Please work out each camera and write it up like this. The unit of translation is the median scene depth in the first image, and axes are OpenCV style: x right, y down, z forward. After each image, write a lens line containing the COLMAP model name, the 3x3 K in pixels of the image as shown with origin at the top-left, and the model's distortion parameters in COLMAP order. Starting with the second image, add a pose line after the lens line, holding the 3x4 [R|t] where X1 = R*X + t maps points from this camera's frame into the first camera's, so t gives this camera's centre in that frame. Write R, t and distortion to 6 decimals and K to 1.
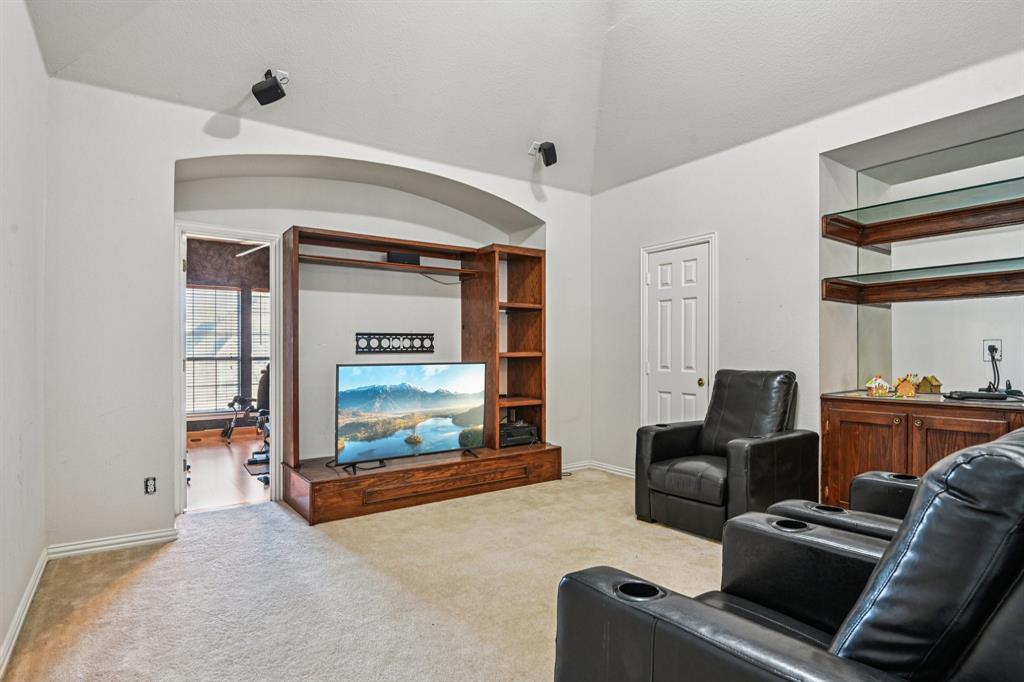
lens RADIAL K [[542.5, 0, 512.5], [0, 542.5, 345.5], [0, 0, 1]] dist [-0.002771, -0.000276]
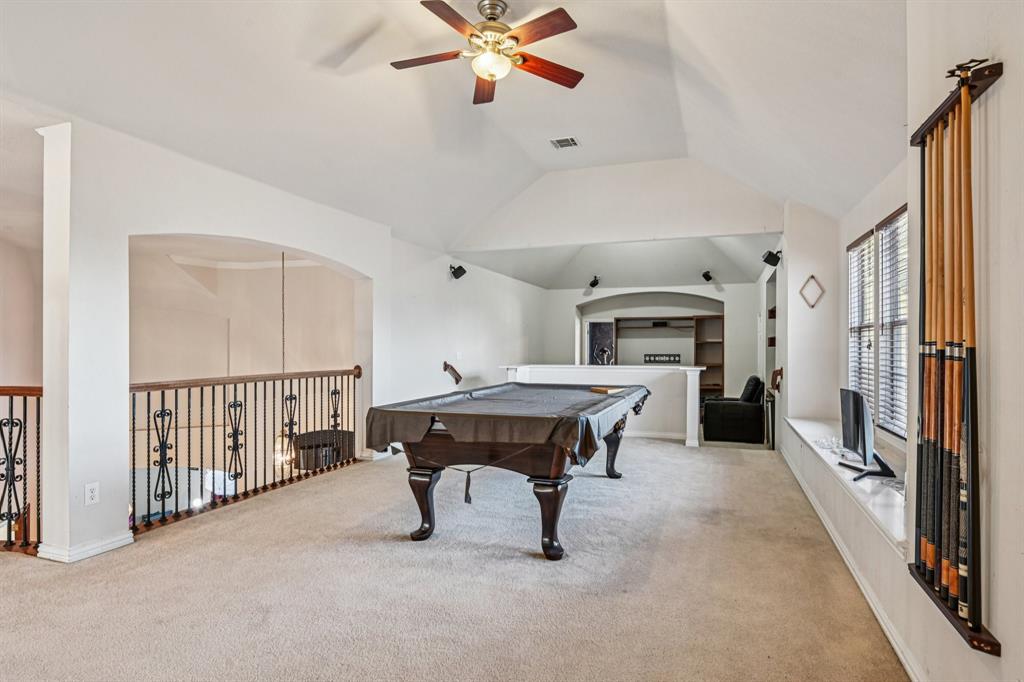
lens RADIAL K [[542.5, 0, 512.5], [0, 542.5, 345.5], [0, 0, 1]] dist [-0.002771, -0.000276]
pose [[0.556460, 0.001235, -0.830873, 1.451070], [0.002900, 0.999990, 0.003429, -0.074358], [0.830869, -0.004317, 0.556451, -0.898483]]
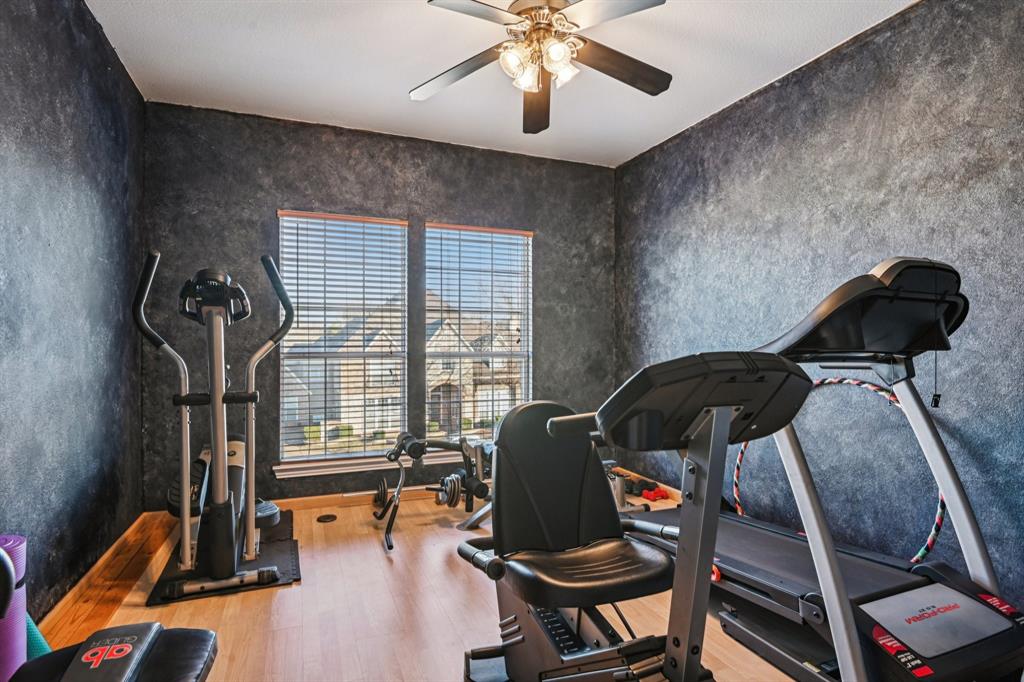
lens RADIAL K [[542.5, 0, 512.5], [0, 542.5, 345.5], [0, 0, 1]] dist [-0.002771, -0.000276]
pose [[0.971789, 0.002745, -0.235837, -0.239672], [-0.001657, 0.999987, 0.004810, 0.010228], [0.235848, -0.004284, 0.971781, 0.442255]]
